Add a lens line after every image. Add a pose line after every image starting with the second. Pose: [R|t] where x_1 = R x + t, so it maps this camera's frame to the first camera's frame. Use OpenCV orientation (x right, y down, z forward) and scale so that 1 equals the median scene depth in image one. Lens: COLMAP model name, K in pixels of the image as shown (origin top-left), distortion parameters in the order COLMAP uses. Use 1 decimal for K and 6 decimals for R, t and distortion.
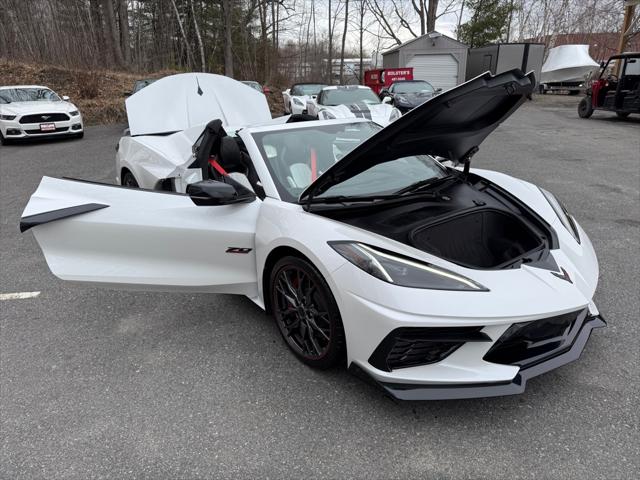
lens RADIAL K [[456.0, 0, 320.5], [0, 456.0, 243.0], [0, 0, 1]] dist [0.027018, -0.037101]
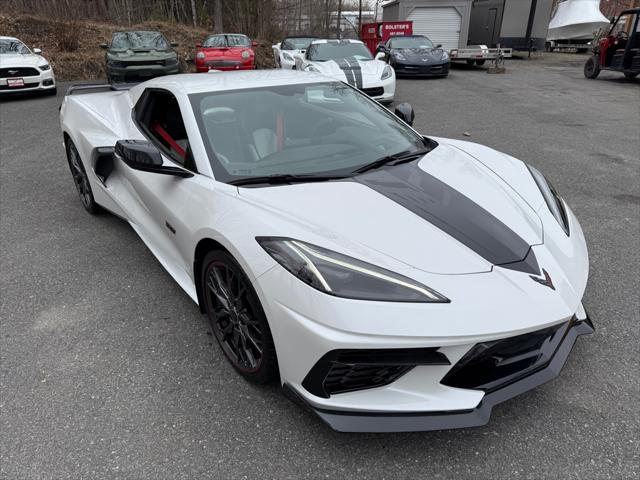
lens RADIAL K [[459.7, 0, 319.2], [0, 459.7, 242.4], [0, 0, 1]] dist [0.000246, -0.007031]
pose [[0.999940, 0.010781, 0.001675, 0.069302], [-0.010883, 0.996412, 0.083936, -0.034584], [-0.000764, -0.083949, 0.996470, 0.102723]]
